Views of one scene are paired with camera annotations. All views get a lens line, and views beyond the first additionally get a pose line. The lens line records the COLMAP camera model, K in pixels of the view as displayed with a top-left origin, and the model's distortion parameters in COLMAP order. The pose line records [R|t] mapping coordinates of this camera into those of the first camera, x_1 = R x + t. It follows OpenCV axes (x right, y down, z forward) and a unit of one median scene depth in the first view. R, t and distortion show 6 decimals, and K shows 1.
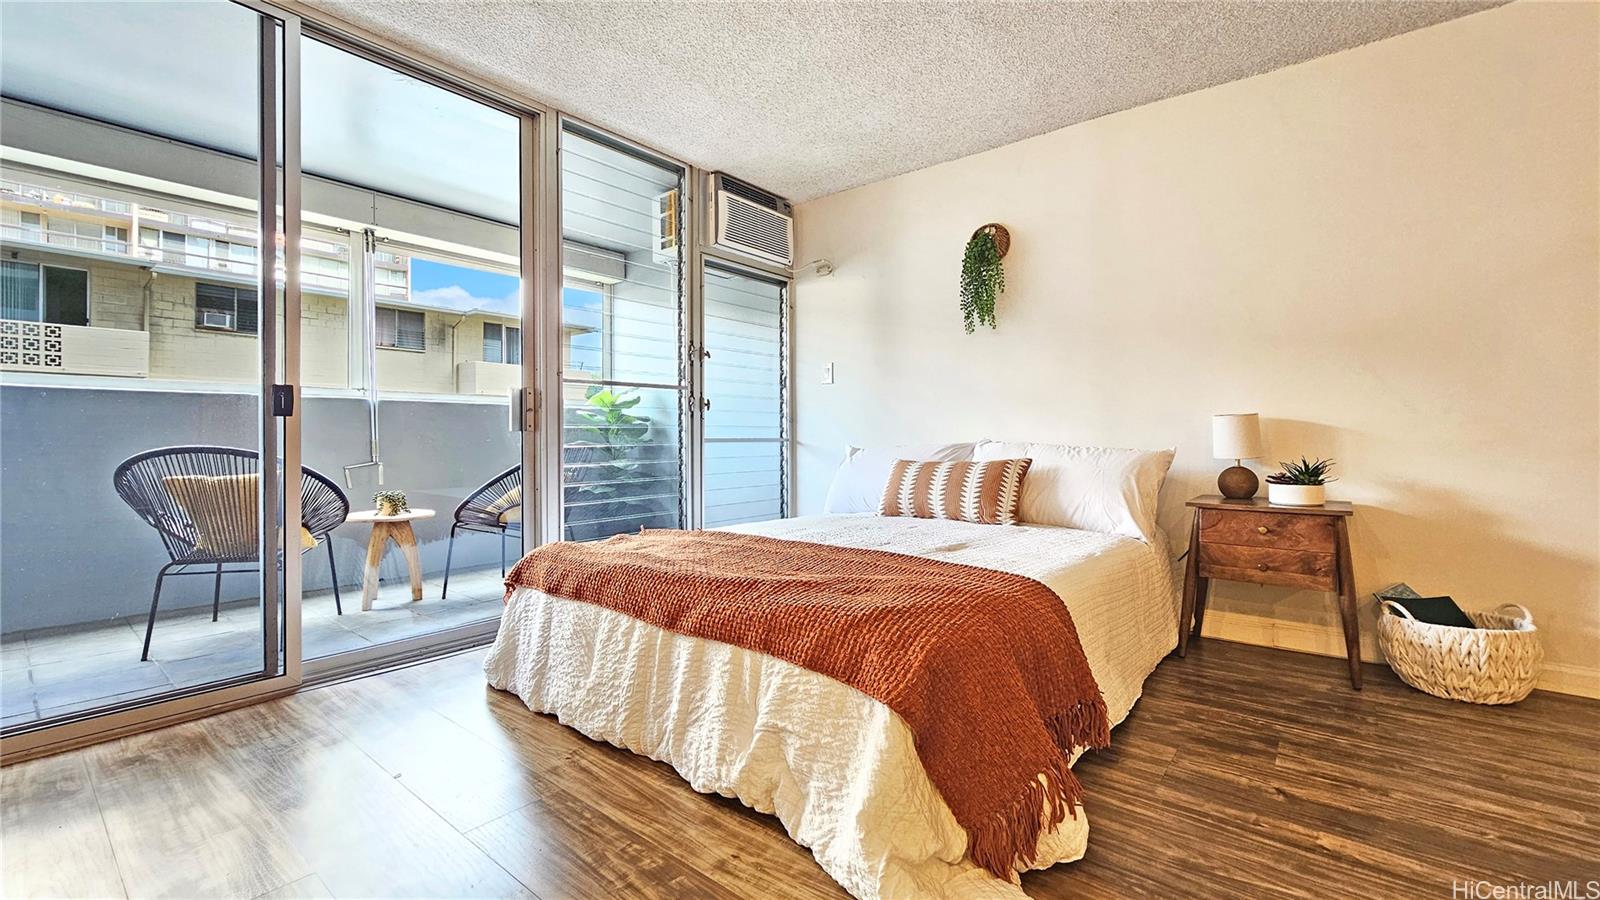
lens RADIAL K [[646.1, 0, 803.8], [0, 646.1, 433.4], [0, 0, 1]] dist [-0.002469, -0.000508]
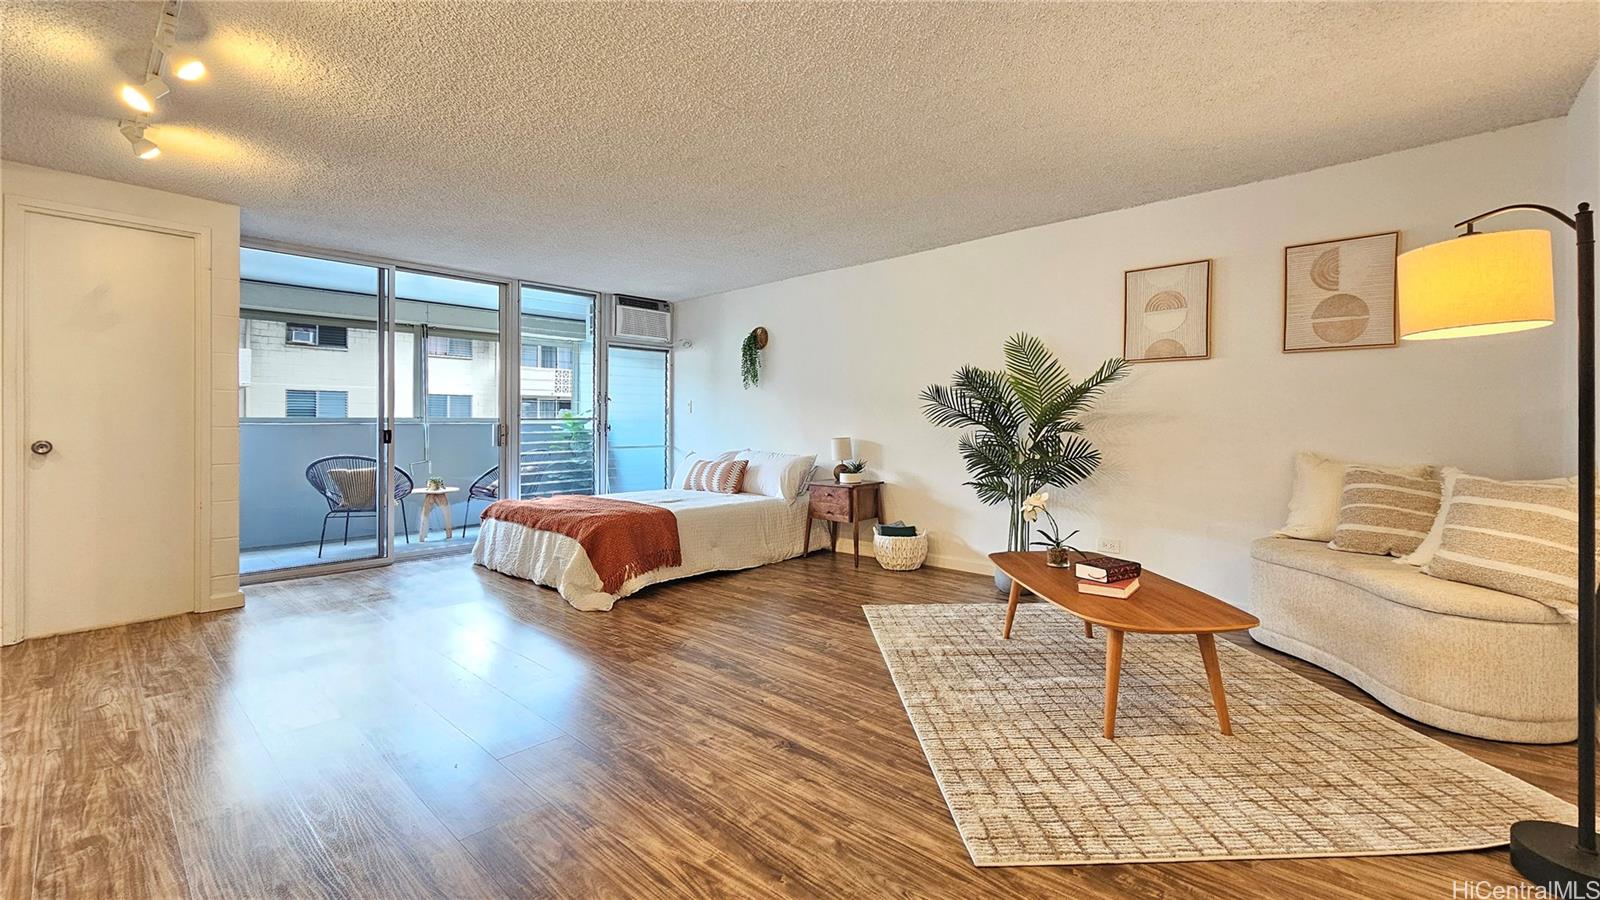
lens RADIAL K [[641.0, 0, 800.0], [0, 641.0, 410.2], [0, 0, 1]] dist [0.001945, 0.000155]
pose [[0.997990, -0.006356, -0.063056, 0.532484], [0.005128, 0.999794, -0.019620, -0.062065], [0.063168, 0.019257, 0.997817, -0.788620]]
